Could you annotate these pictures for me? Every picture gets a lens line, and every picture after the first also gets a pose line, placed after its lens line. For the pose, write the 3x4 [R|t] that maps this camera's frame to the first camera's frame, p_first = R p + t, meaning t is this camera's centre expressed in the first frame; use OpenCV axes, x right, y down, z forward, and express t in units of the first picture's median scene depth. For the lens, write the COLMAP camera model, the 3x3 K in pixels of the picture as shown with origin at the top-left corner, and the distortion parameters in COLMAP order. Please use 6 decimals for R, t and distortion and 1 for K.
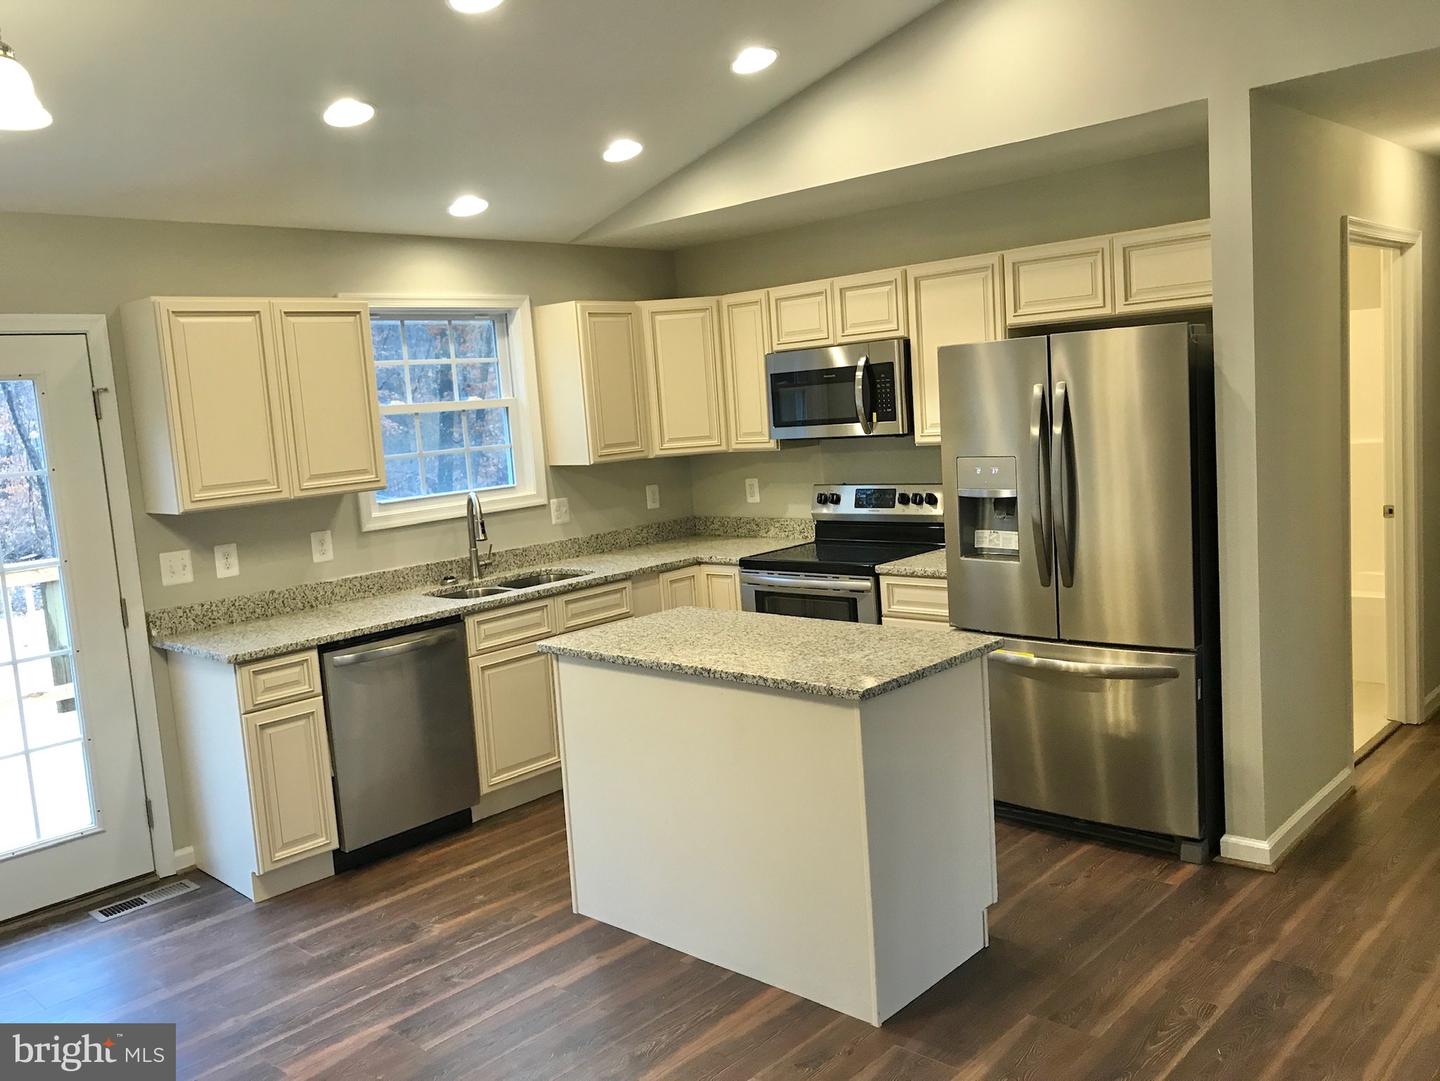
lens RADIAL K [[1172.0, 0, 712.1], [0, 1172.0, 534.0], [0, 0, 1]] dist [0.024943, -0.019663]
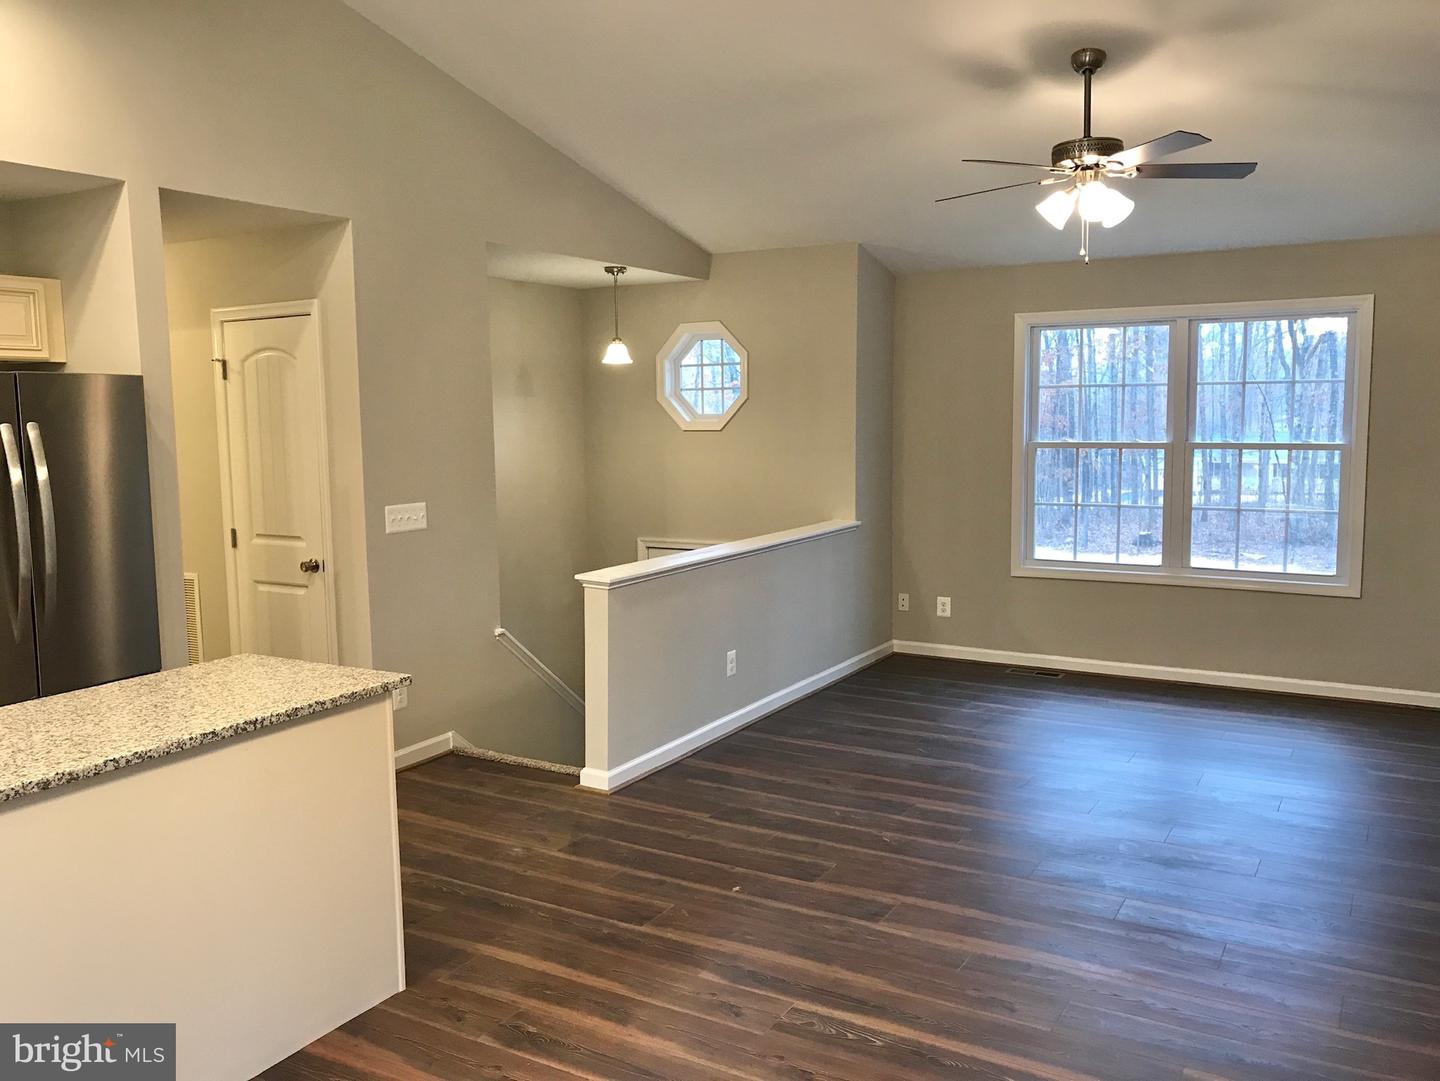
lens RADIAL K [[1172.0, 0, 710.2], [0, 1172.0, 538.3], [0, 0, 1]] dist [0.024943, -0.019663]
pose [[-0.221381, -0.029116, 0.974753, -0.486284], [0.144787, 0.987495, 0.062380, -0.012327], [-0.964379, 0.154941, -0.214397, 0.442014]]
